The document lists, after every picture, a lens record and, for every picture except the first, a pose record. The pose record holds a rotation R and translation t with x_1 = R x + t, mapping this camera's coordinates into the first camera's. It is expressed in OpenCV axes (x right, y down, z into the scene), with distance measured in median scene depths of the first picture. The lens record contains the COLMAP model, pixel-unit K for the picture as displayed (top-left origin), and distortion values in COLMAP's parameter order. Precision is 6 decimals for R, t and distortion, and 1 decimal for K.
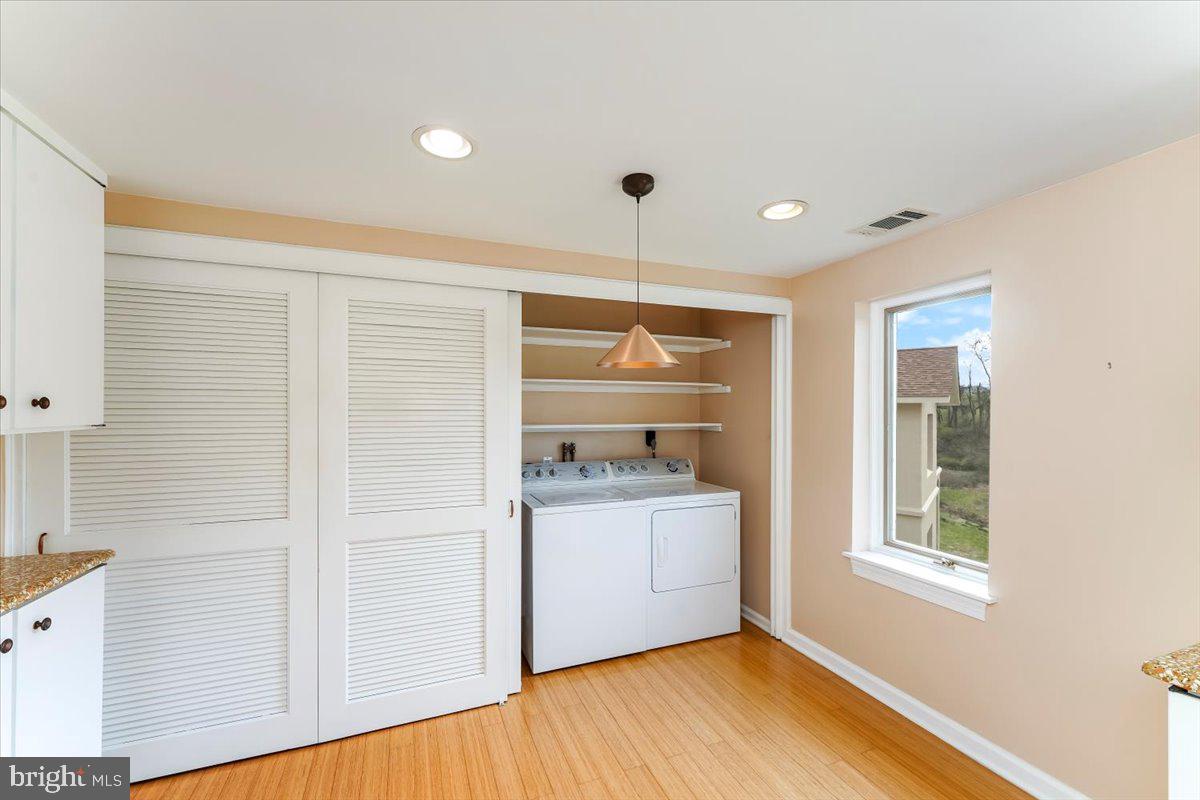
lens RADIAL K [[484.0, 0, 600.2], [0, 484.0, 409.2], [0, 0, 1]] dist [0.002155, 0.000009]
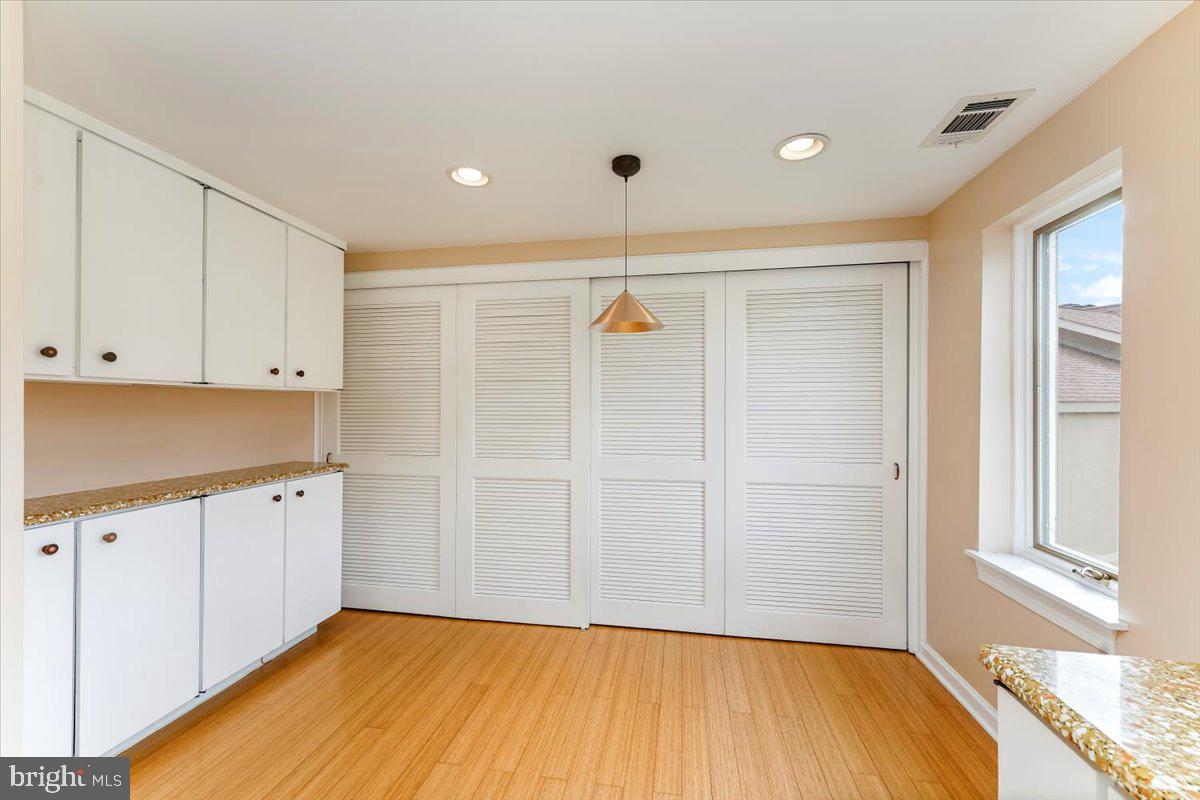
lens RADIAL K [[484.0, 0, 602.2], [0, 484.0, 403.2], [0, 0, 1]] dist [0.002155, 0.000009]
pose [[0.850029, -0.006195, -0.526699, 0.531672], [0.002914, 0.999971, -0.007059, 0.077298], [0.526727, 0.004466, 0.850023, 0.025208]]
